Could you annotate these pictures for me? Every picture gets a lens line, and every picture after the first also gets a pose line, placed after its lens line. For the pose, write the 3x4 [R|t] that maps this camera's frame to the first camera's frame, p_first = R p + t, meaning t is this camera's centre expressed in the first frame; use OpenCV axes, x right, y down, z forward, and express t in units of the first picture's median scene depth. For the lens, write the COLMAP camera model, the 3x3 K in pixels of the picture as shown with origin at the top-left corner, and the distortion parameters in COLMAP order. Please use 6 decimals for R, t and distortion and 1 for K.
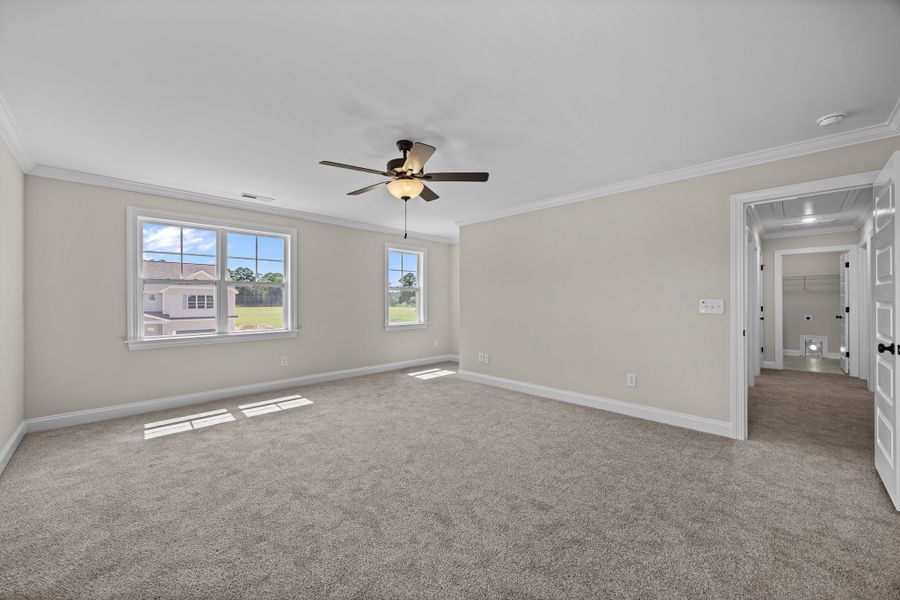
lens RADIAL K [[349.1, 0, 447.3], [0, 349.1, 300.3], [0, 0, 1]] dist [-0.002404, -0.000057]
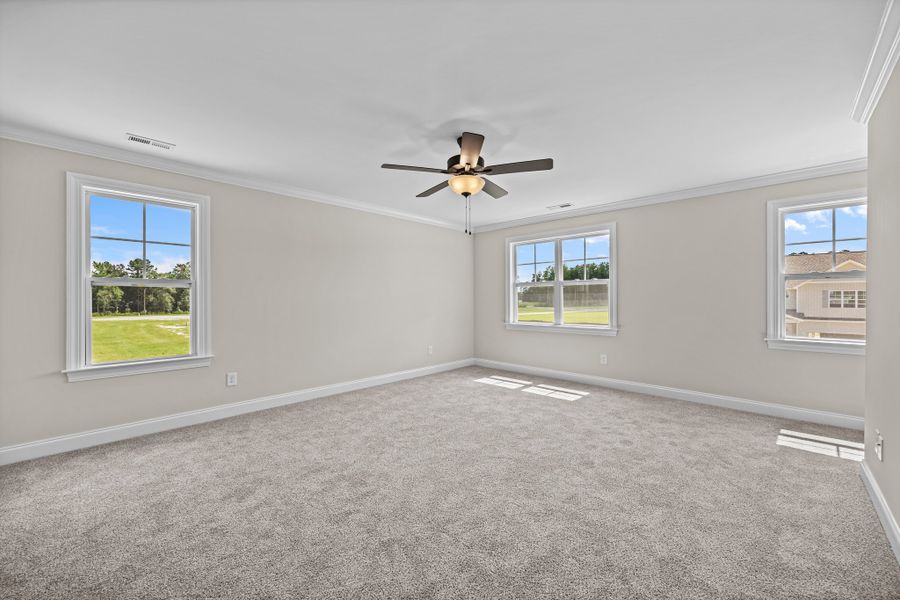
lens RADIAL K [[349.1, 0, 447.3], [0, 349.1, 300.3], [0, 0, 1]] dist [-0.002404, -0.000057]
pose [[0.020584, 0.007006, -0.999764, 0.070276], [0.001333, 0.999974, 0.007035, 0.000164], [0.999787, -0.001477, 0.020574, 0.074495]]
